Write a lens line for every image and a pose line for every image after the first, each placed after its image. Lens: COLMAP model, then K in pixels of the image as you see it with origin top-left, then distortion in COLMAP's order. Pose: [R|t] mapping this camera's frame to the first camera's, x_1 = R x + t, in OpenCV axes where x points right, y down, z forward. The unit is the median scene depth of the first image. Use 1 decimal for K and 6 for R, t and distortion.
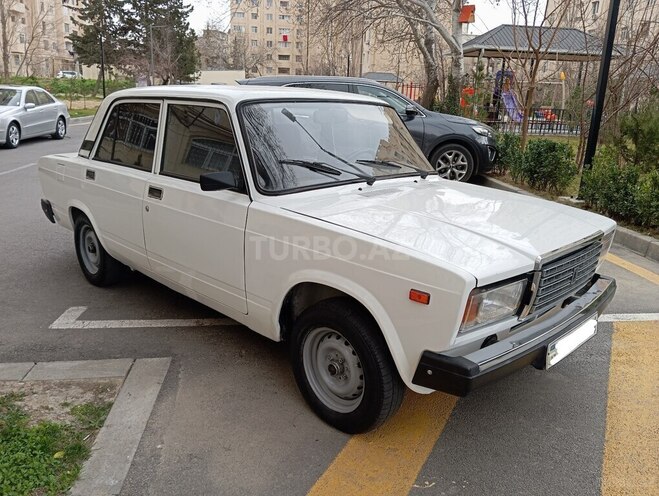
lens RADIAL K [[535.7, 0, 329.5], [0, 535.7, 248.0], [0, 0, 1]] dist [0.078491, -0.136369]
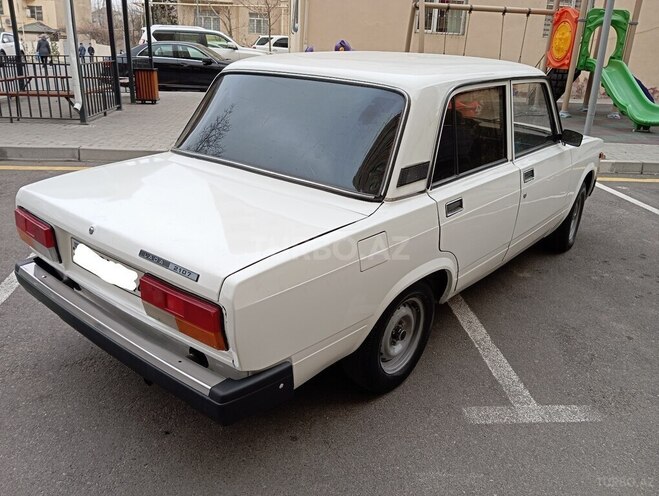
lens RADIAL K [[535.7, 0, 329.5], [0, 535.7, 248.0], [0, 0, 1]] dist [0.078491, -0.136369]
pose [[-0.089700, -0.394871, 0.914347, -1.433431], [0.216290, 0.888416, 0.404890, -0.532548], [-0.972200, 0.234083, 0.005716, 1.569907]]
